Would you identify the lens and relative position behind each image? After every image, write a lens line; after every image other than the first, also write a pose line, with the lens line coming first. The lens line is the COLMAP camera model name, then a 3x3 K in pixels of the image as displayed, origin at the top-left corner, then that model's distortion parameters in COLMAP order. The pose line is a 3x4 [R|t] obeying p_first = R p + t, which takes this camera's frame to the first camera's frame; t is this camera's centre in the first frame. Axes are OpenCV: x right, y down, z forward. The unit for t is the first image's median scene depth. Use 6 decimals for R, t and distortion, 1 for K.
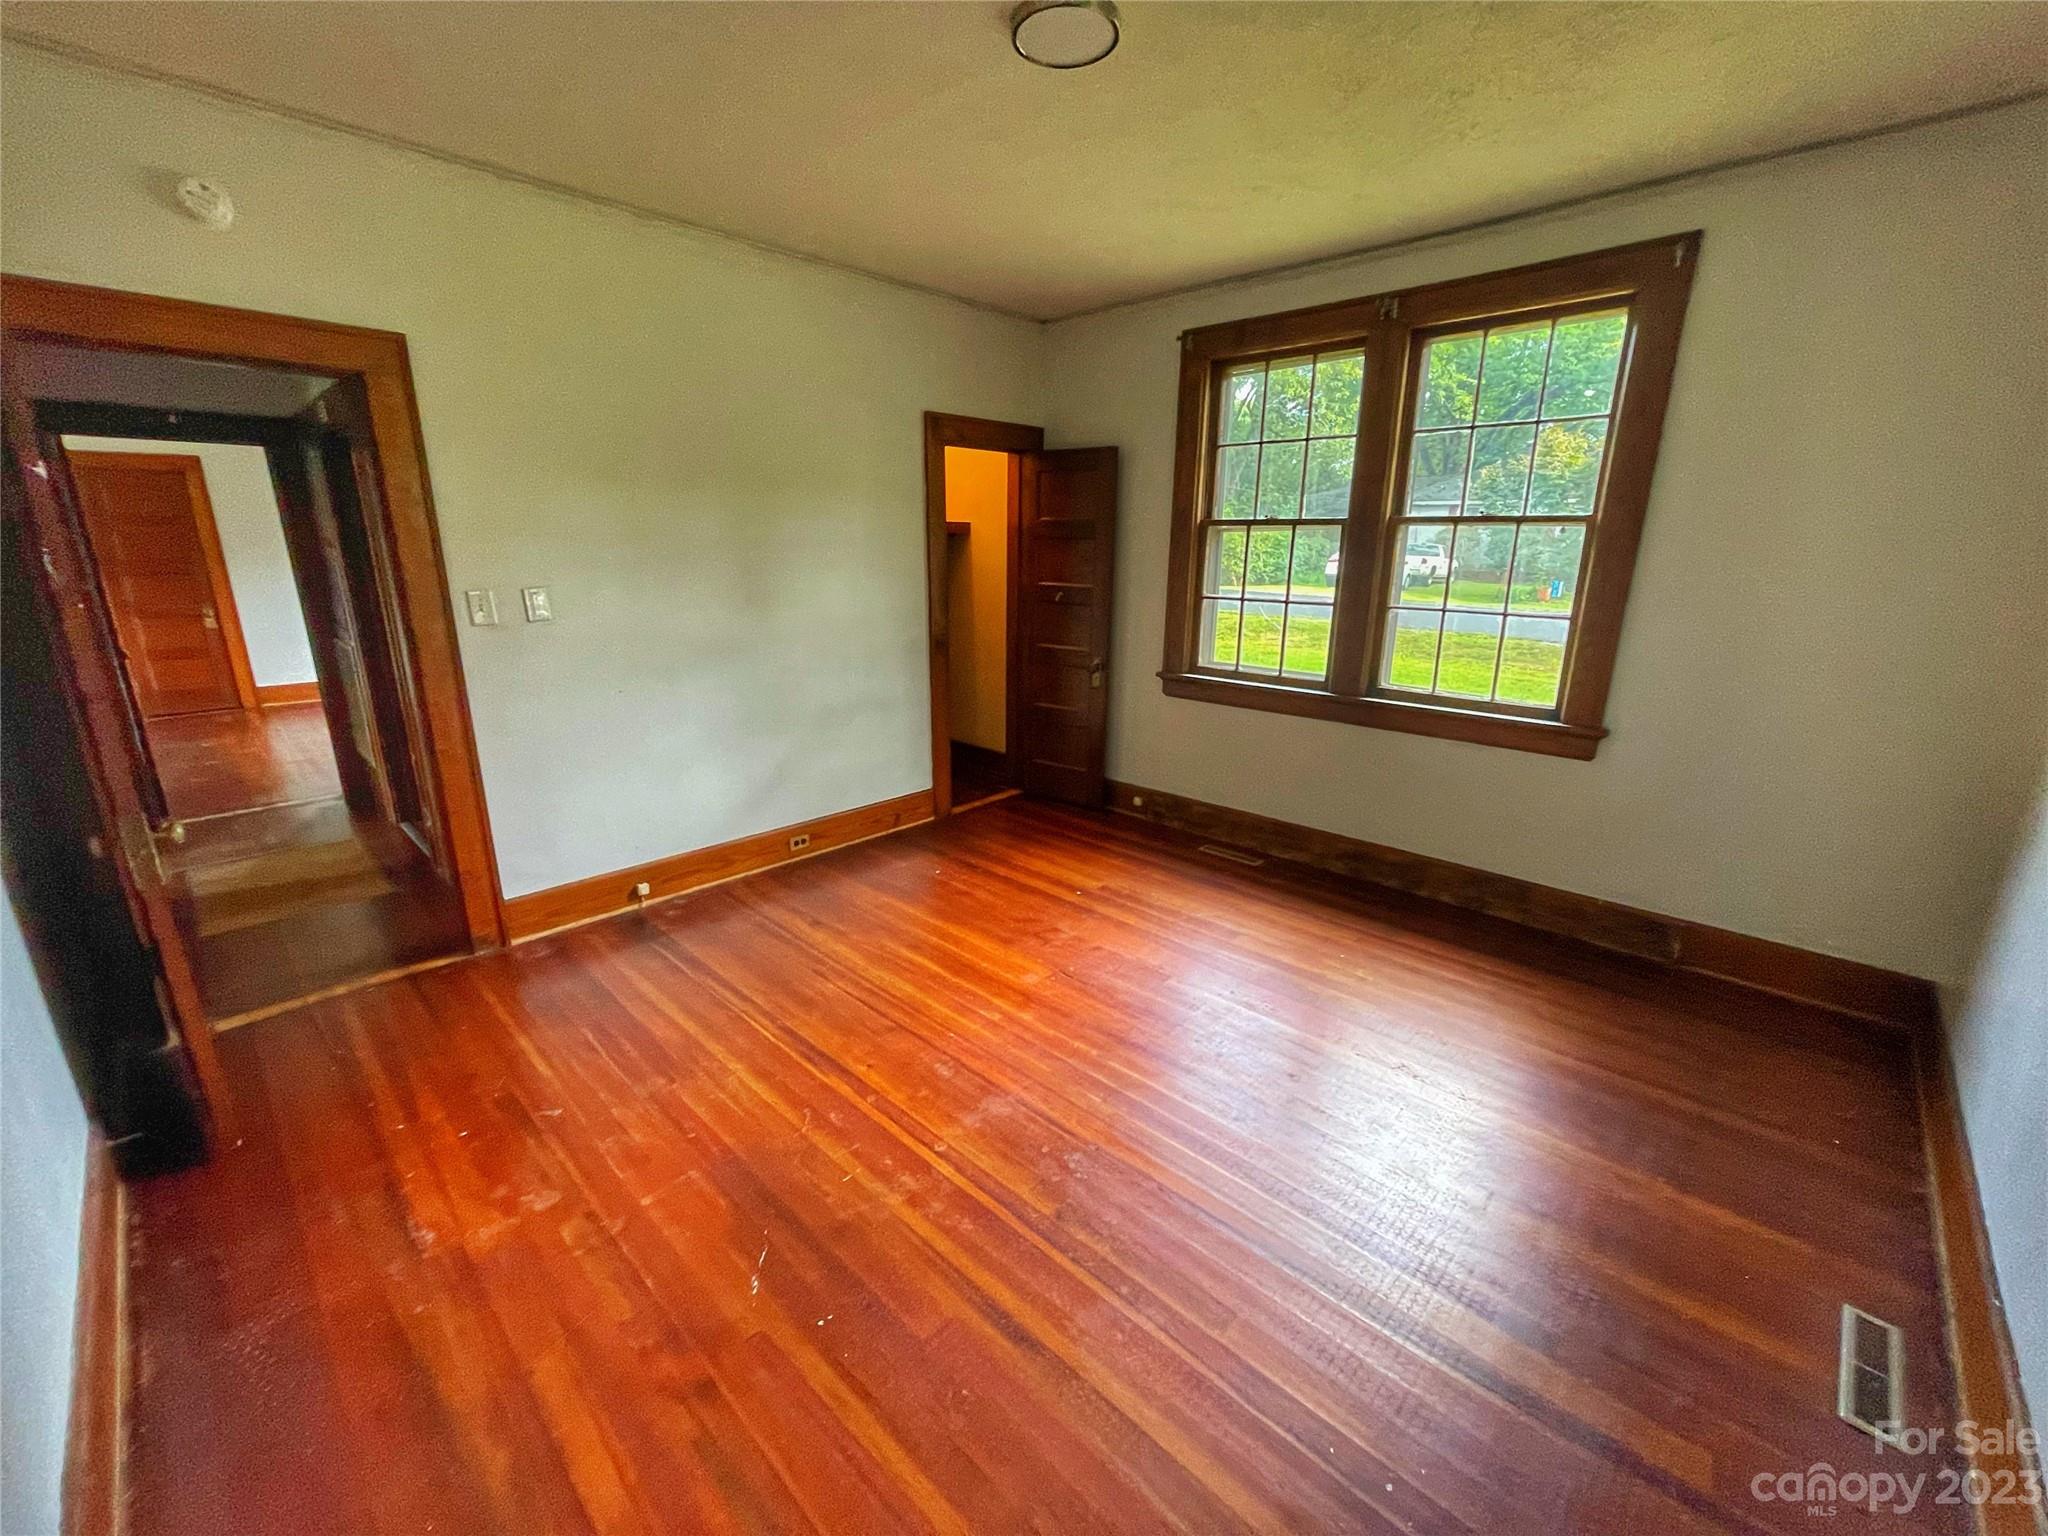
lens RADIAL K [[823.3, 0, 1013.3], [0, 823.3, 770.7], [0, 0, 1]] dist [-0.005380, 0.000554]
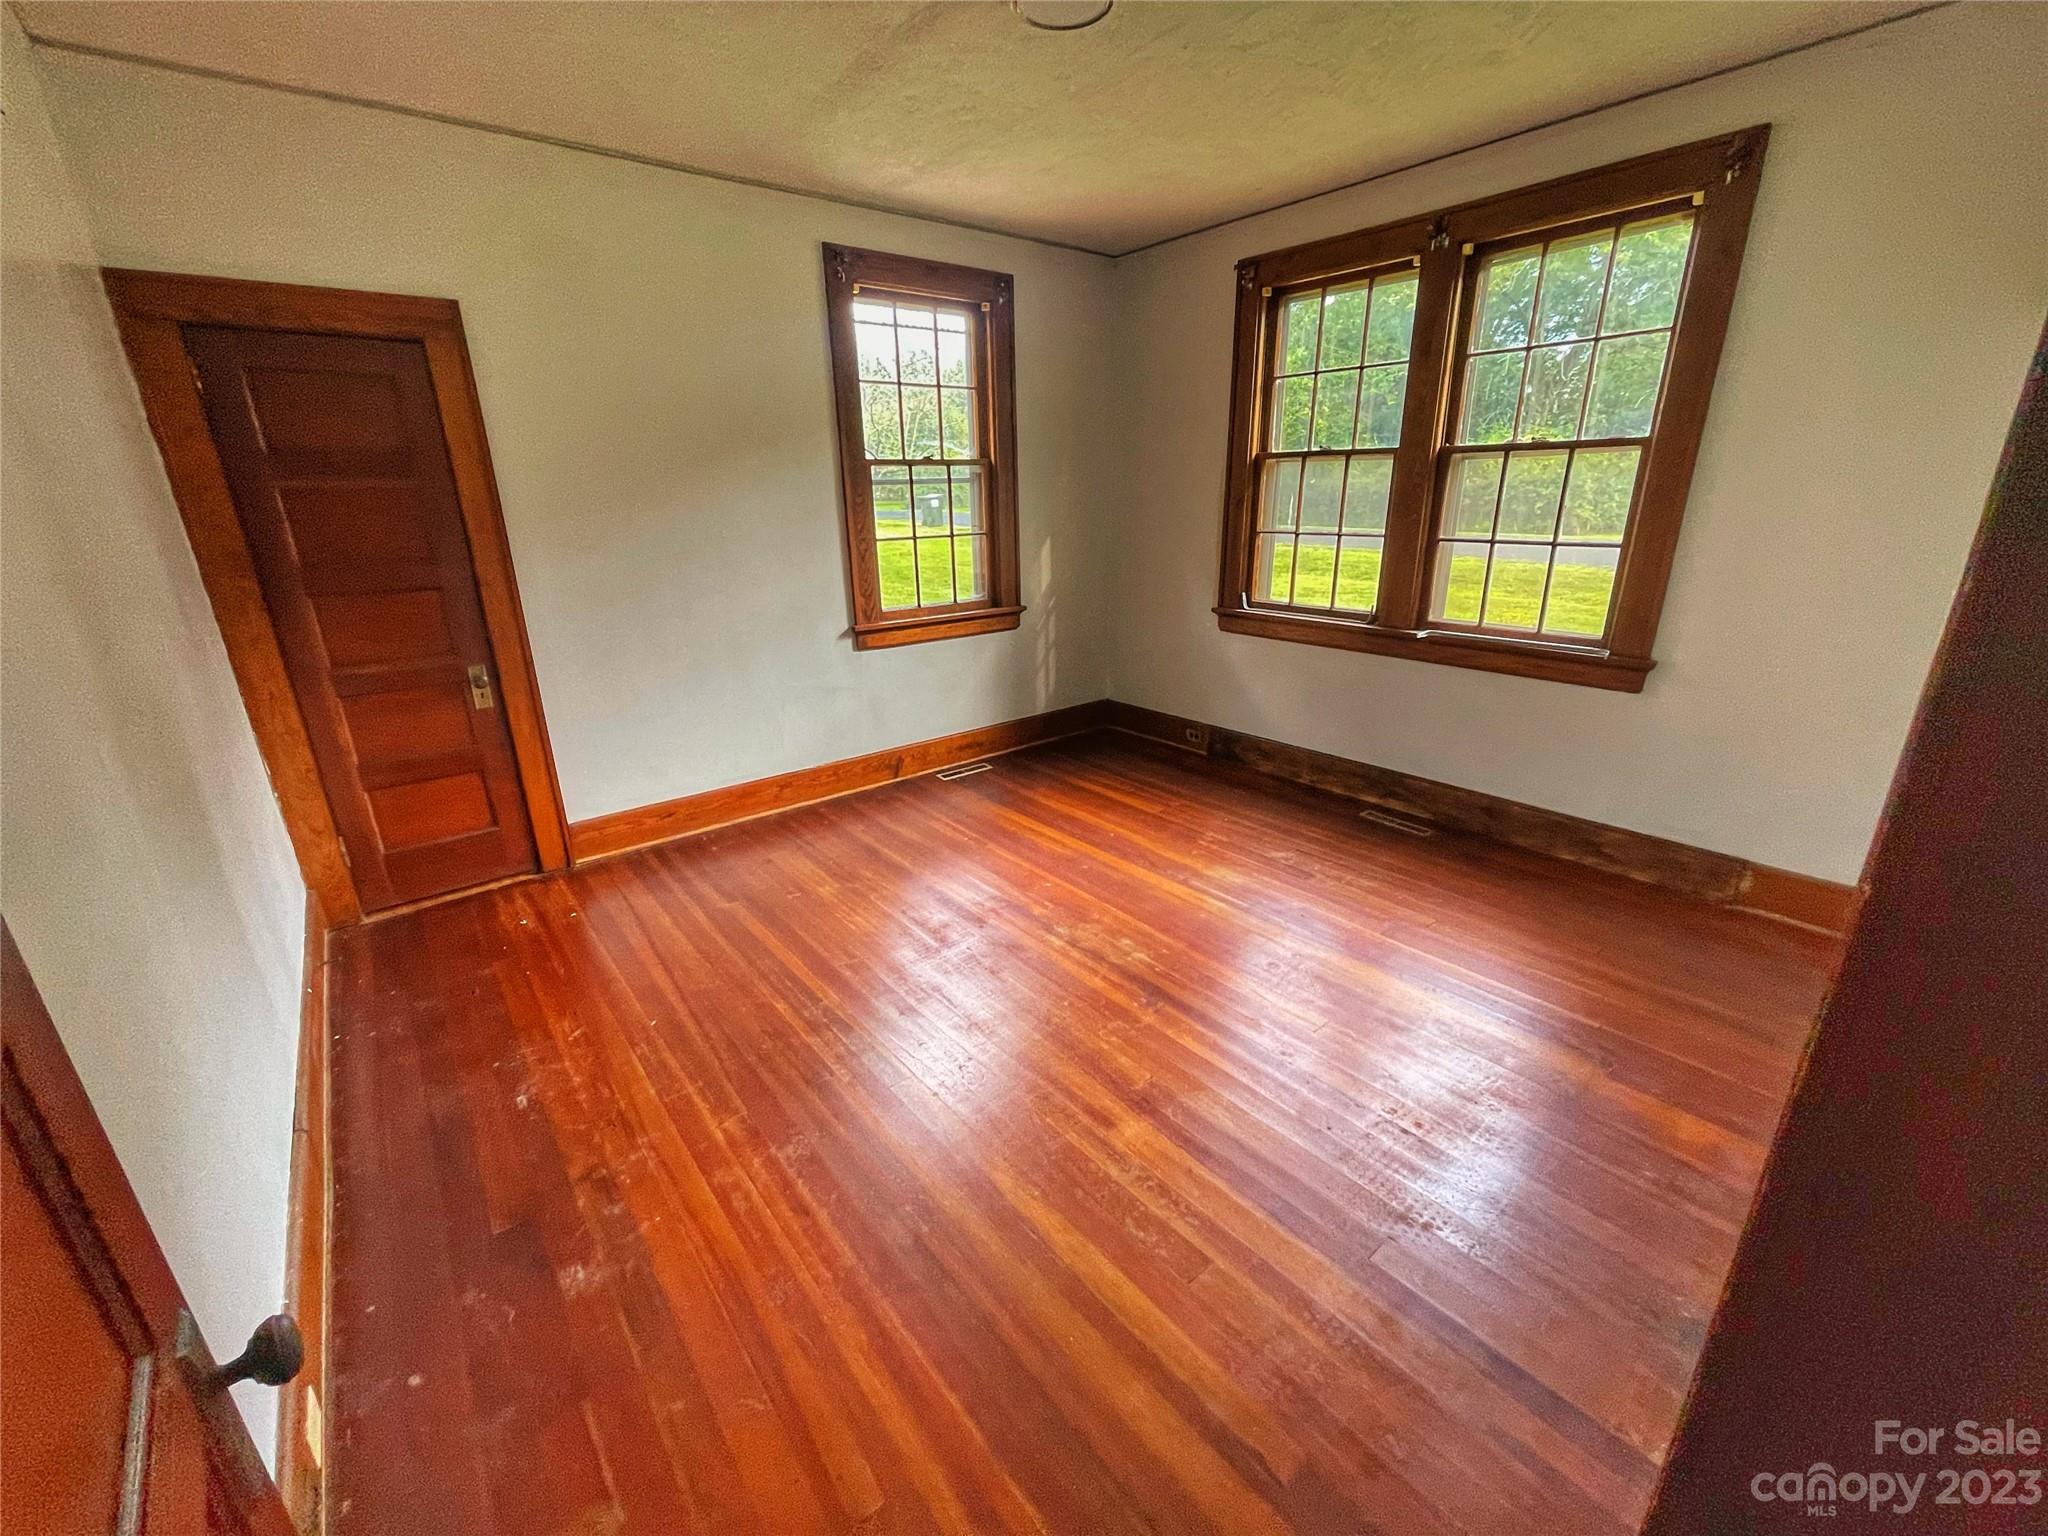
lens RADIAL K [[838.0, 0, 1012.8], [0, 838.0, 763.2], [0, 0, 1]] dist [-0.000683, 0.000259]
pose [[0.991350, 0.016610, -0.130188, 0.082529], [-0.009666, 0.998506, 0.053786, 0.021899], [0.130887, -0.052063, 0.990029, -0.077704]]
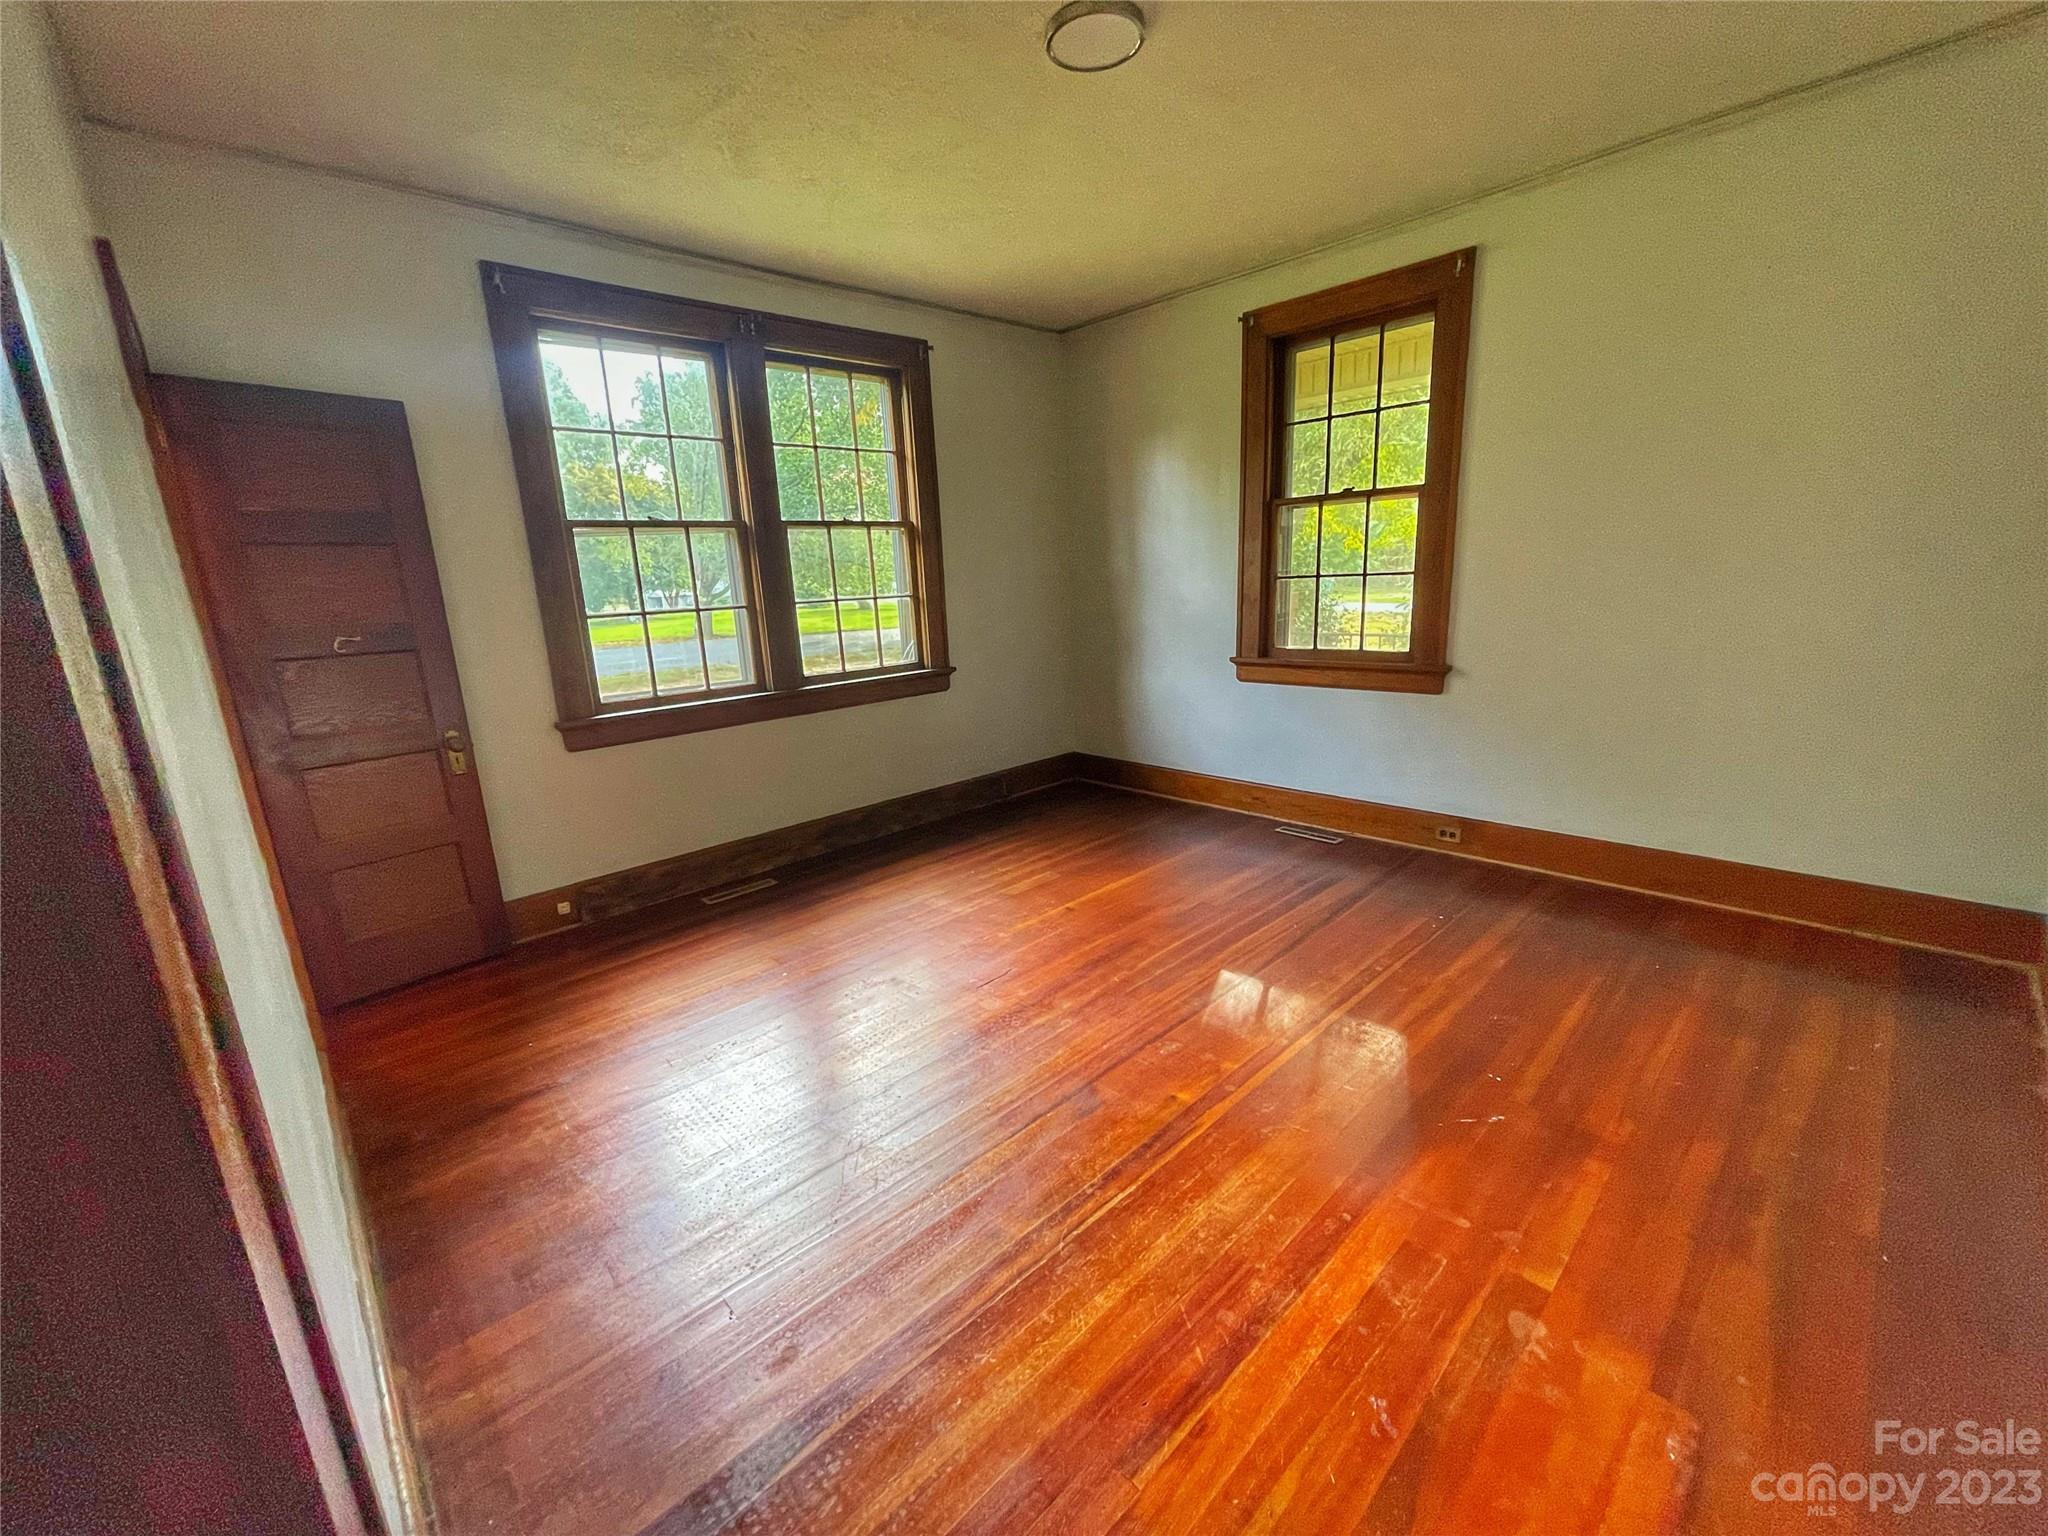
lens RADIAL K [[825.6, 0, 1024.0], [0, 825.6, 768.0], [0, 0, 1]] dist [0.000172, 0.000057]
pose [[0.041771, -0.241110, 0.969598, -0.638258], [0.309425, 0.925856, 0.216903, -0.137354], [-0.950006, 0.290958, 0.113279, 0.640466]]
